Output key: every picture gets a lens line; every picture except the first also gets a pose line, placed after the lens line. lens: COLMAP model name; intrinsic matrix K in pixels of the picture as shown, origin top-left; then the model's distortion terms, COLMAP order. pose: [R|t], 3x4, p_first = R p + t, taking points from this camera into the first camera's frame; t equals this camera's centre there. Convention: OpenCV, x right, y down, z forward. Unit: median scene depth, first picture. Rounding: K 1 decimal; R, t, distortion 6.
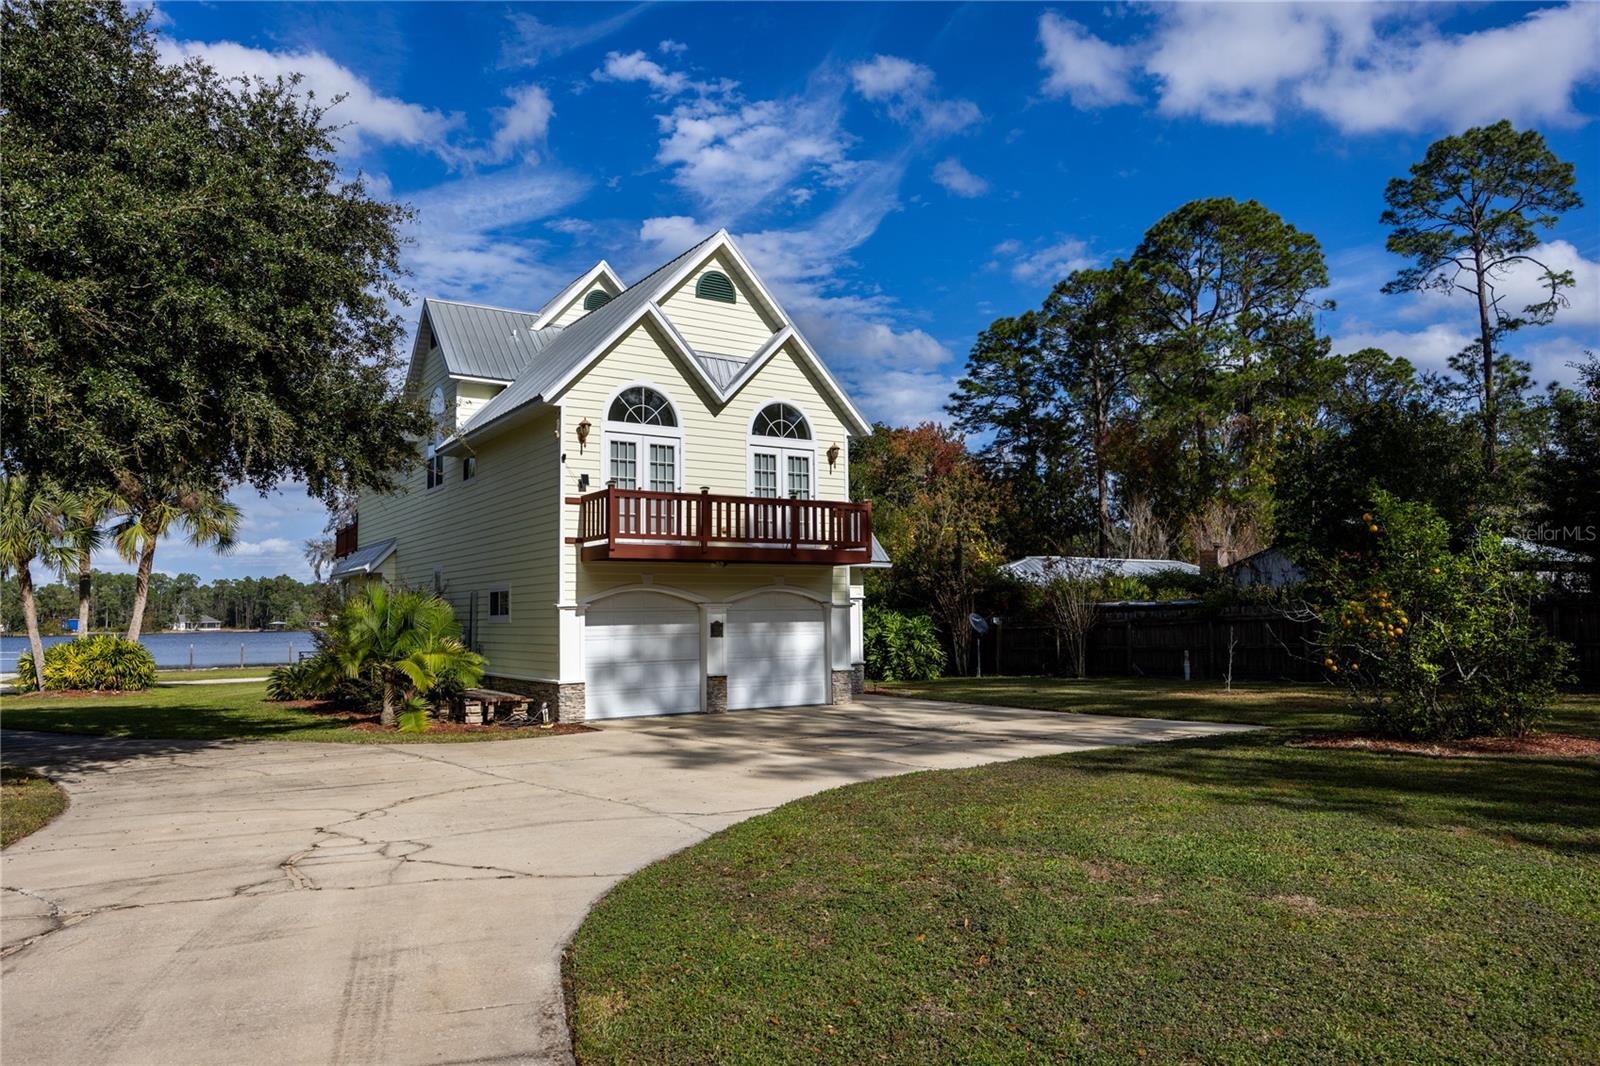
lens RADIAL K [[1097.5, 0, 798.1], [0, 1097.5, 542.2], [0, 0, 1]] dist [0.001126, -0.000623]
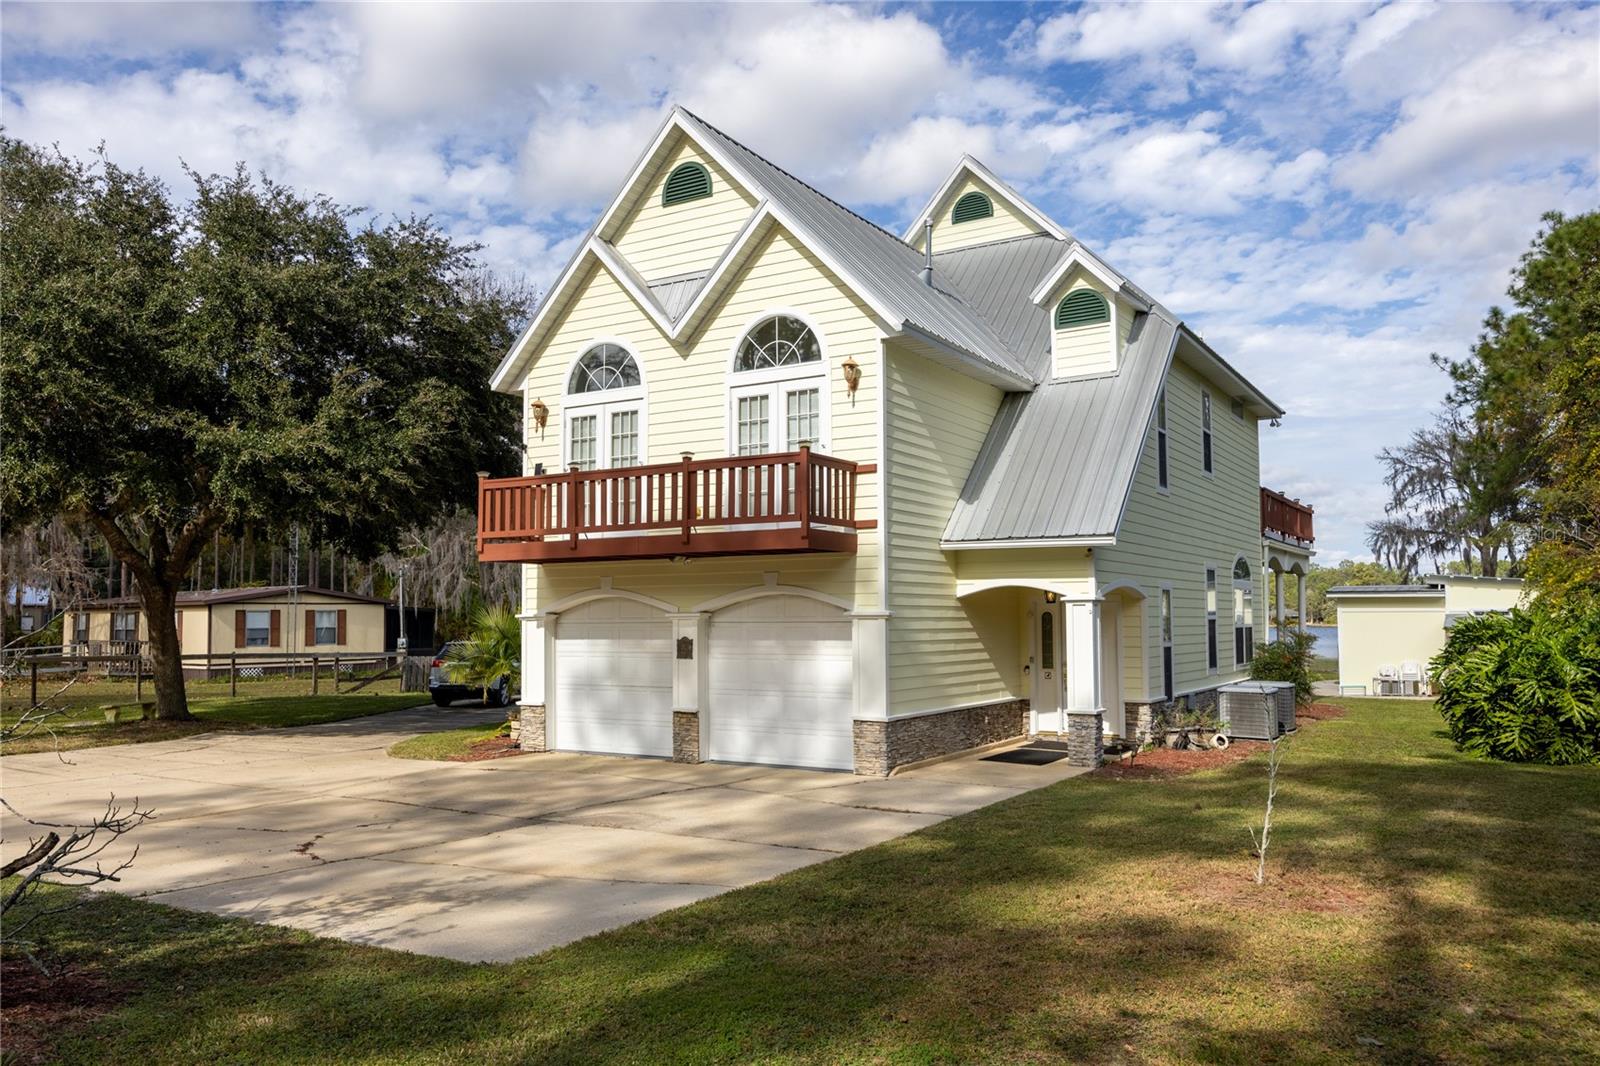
lens RADIAL K [[1171.3, 0, 798.3], [0, 1171.3, 529.7], [0, 0, 1]] dist [0.001682, 0.003676]
pose [[0.423475, -0.057268, -0.904096, 0.671266], [0.062227, 0.997482, -0.034036, 0.031871], [0.903768, -0.041846, 0.425973, 0.739910]]
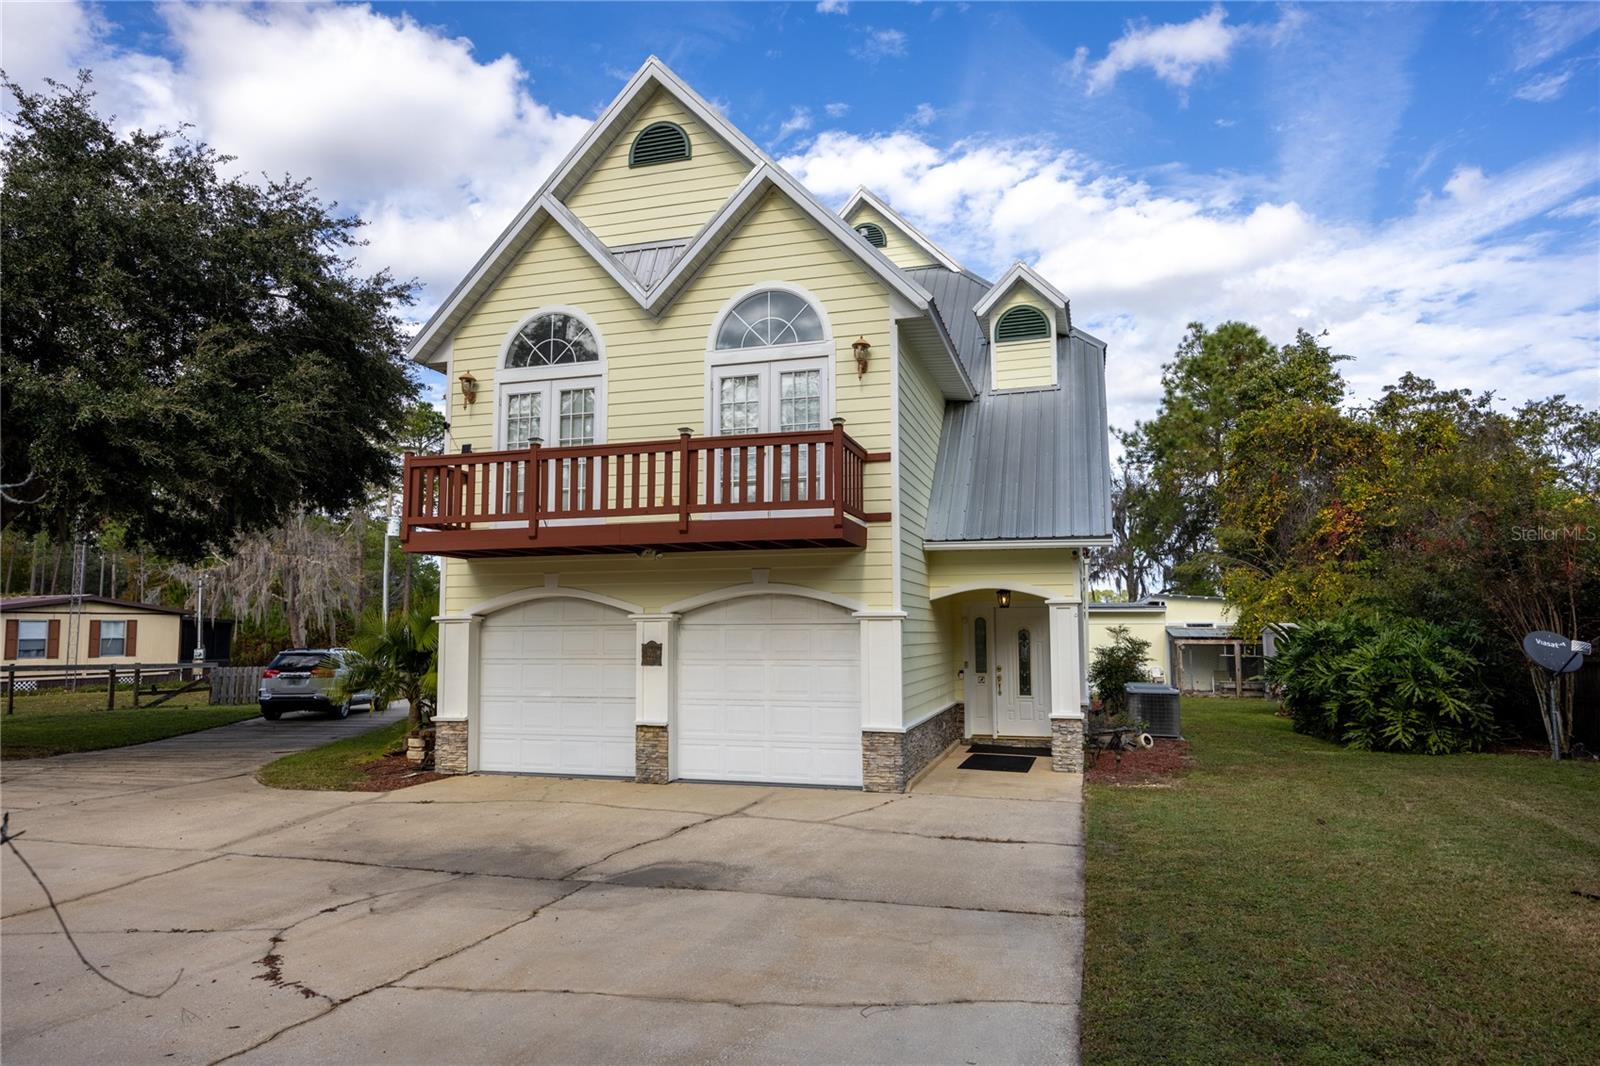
lens RADIAL K [[953.8, 0, 798.7], [0, 953.8, 535.8], [0, 0, 1]] dist [0.003964, -0.007388]
pose [[0.644273, -0.066501, -0.761899, 0.420881], [0.048008, 0.997764, -0.046492, 0.039985], [0.763287, -0.006624, 0.646025, 0.701158]]
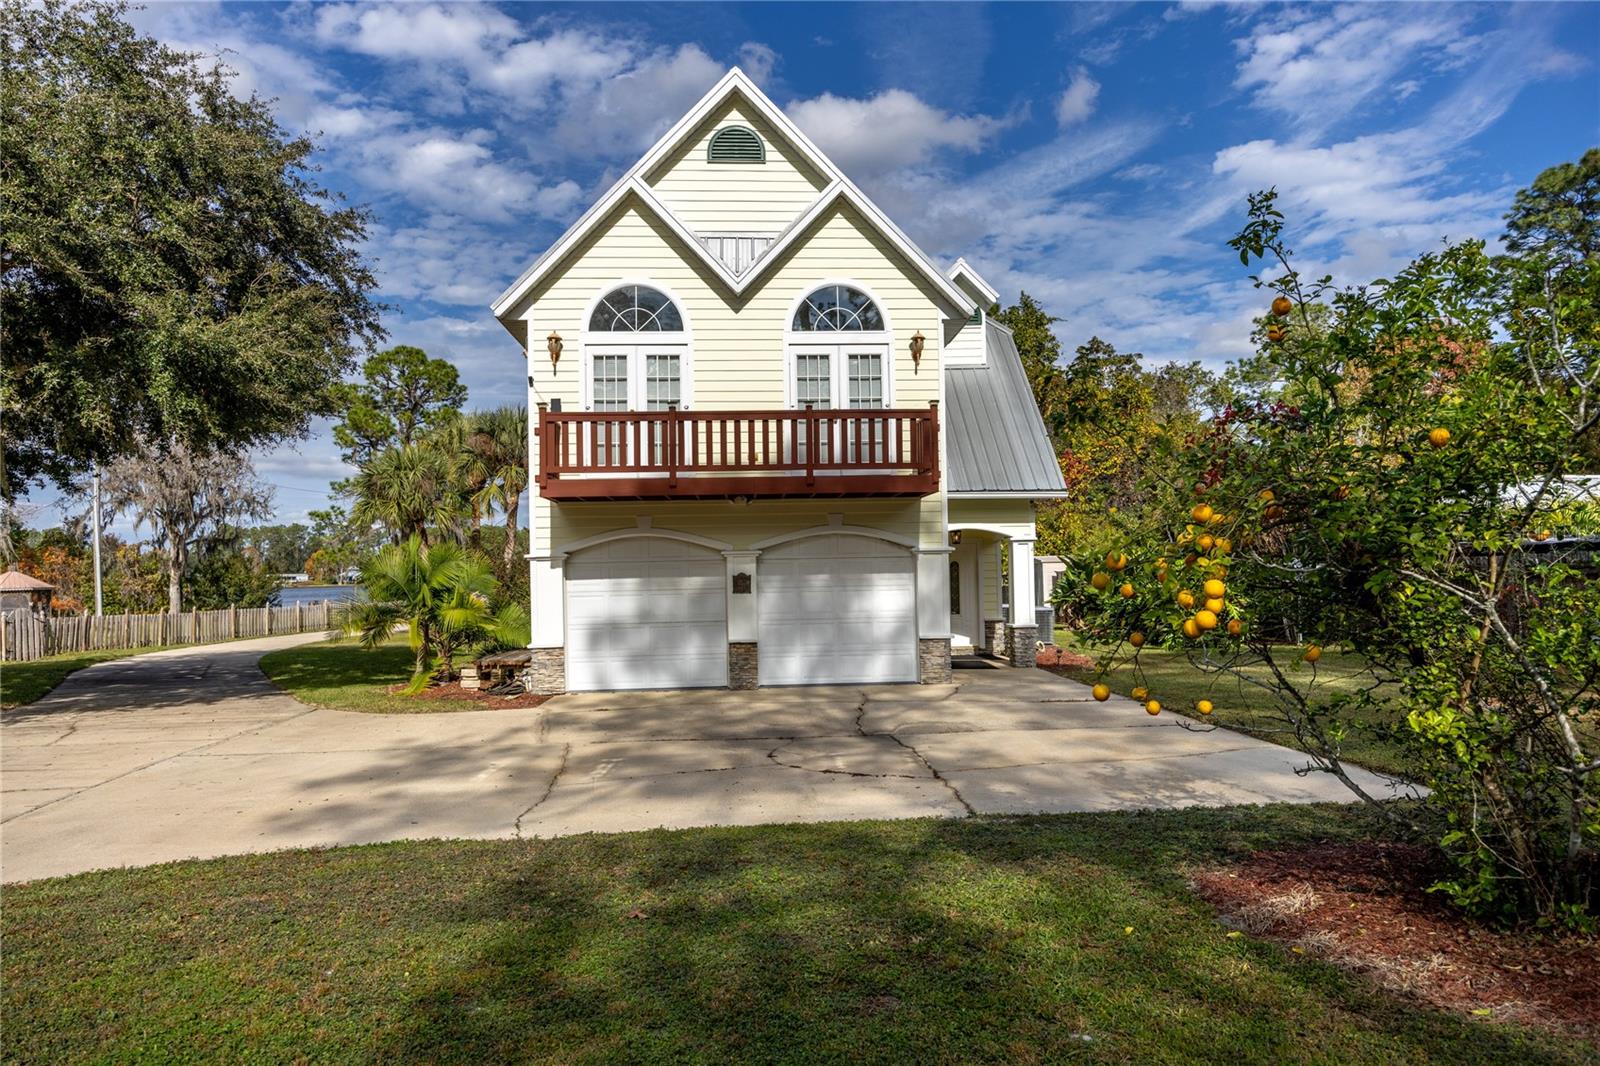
lens RADIAL K [[1045.9, 0, 799.7], [0, 1045.9, 534.4], [0, 0, 1]] dist [-0.004195, 0.001516]
pose [[0.867164, -0.020449, -0.497603, 0.335757], [0.042208, 0.998580, 0.032518, 0.021587], [0.496231, -0.049201, 0.866795, 0.373822]]
